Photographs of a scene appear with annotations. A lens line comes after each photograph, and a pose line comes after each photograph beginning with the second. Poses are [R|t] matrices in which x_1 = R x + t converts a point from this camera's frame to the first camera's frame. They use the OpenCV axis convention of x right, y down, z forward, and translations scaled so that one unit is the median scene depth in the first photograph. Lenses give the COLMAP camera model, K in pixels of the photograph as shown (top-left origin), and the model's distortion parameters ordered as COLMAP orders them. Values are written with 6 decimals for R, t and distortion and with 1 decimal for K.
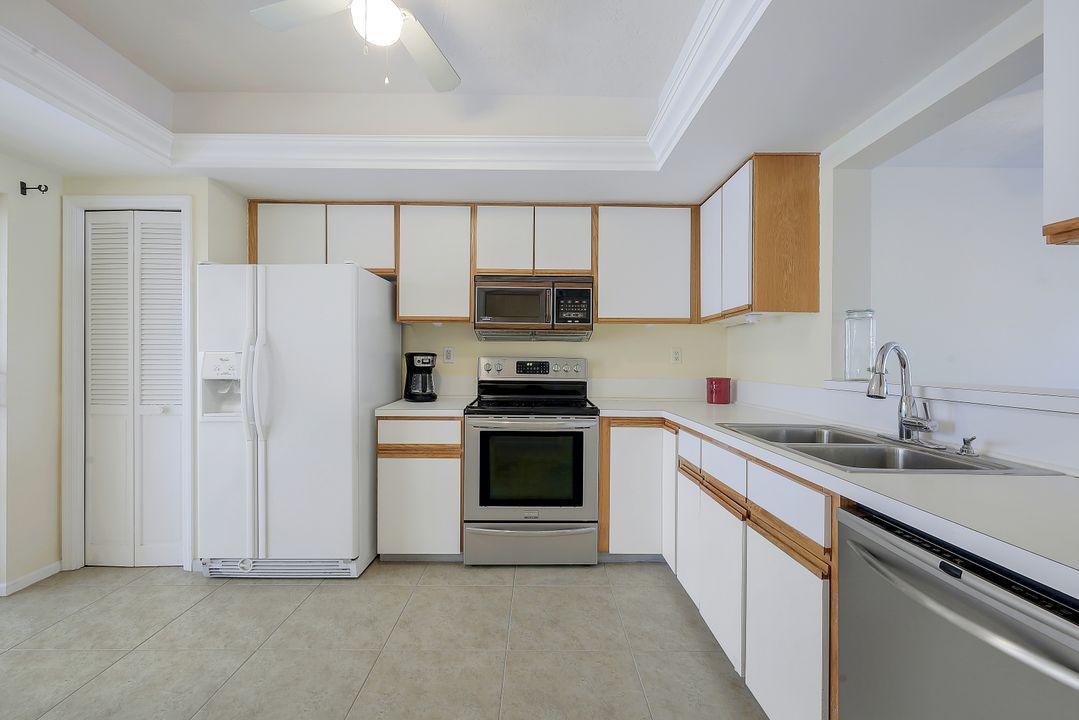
lens RADIAL K [[438.2, 0, 539.5], [0, 438.2, 360.0], [0, 0, 1]] dist [0.000921, 0.000251]
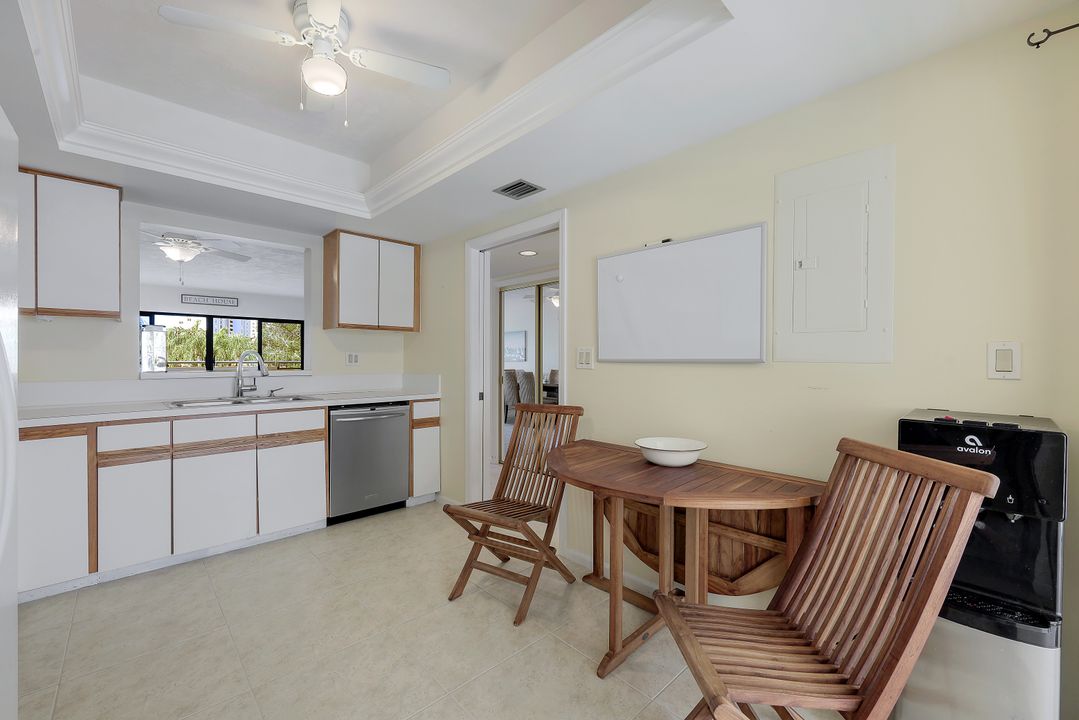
lens RADIAL K [[438.2, 0, 539.5], [0, 438.2, 360.0], [0, 0, 1]] dist [0.000921, 0.000251]
pose [[-0.685504, -0.006248, 0.728042, -0.893955], [-0.003011, 0.999979, 0.005747, -0.006344], [-0.728062, 0.001747, -0.685509, 0.754643]]
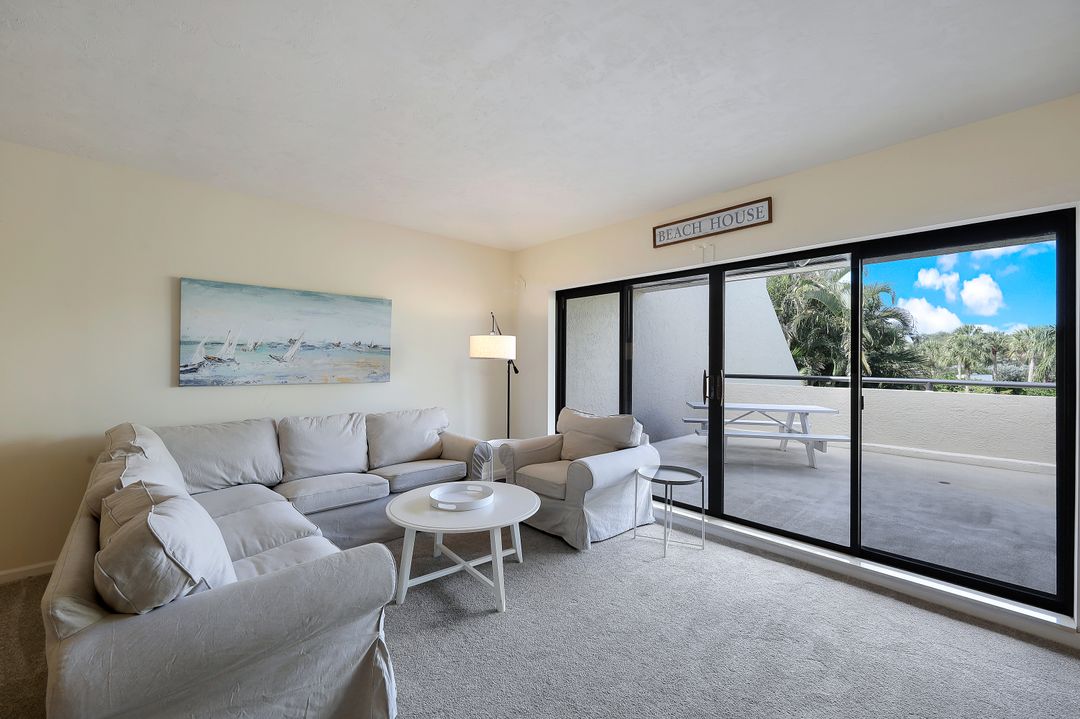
lens RADIAL K [[440.0, 0, 540.0], [0, 440.0, 359.5], [0, 0, 1]] dist [-0.001381, -0.000381]
pose [[0.748806, 0.002350, 0.662785, 1.943336], [-0.004613, 0.999988, 0.001665, -0.050578], [-0.662773, -0.004304, 0.748808, -0.281534]]
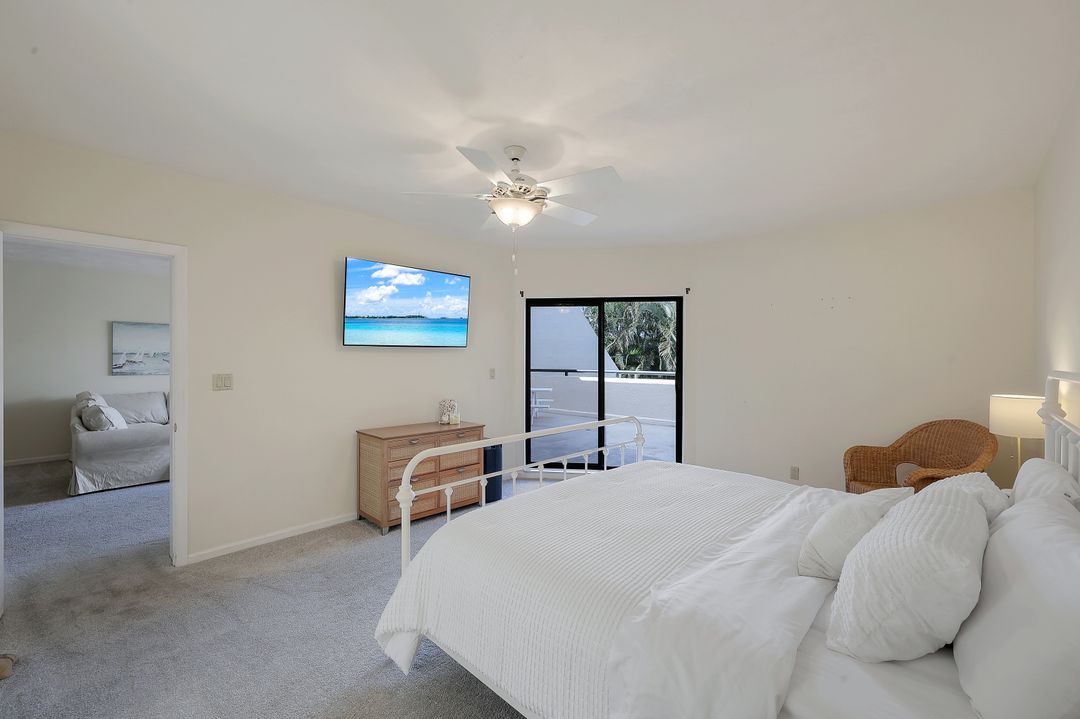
lens RADIAL K [[440.0, 0, 540.0], [0, 440.0, 359.5], [0, 0, 1]] dist [-0.001381, -0.000381]
pose [[0.698243, -0.004180, 0.715849, 1.917271], [-0.000609, 0.999979, 0.006433, -0.072240], [-0.715861, -0.004928, 0.698226, -1.926376]]
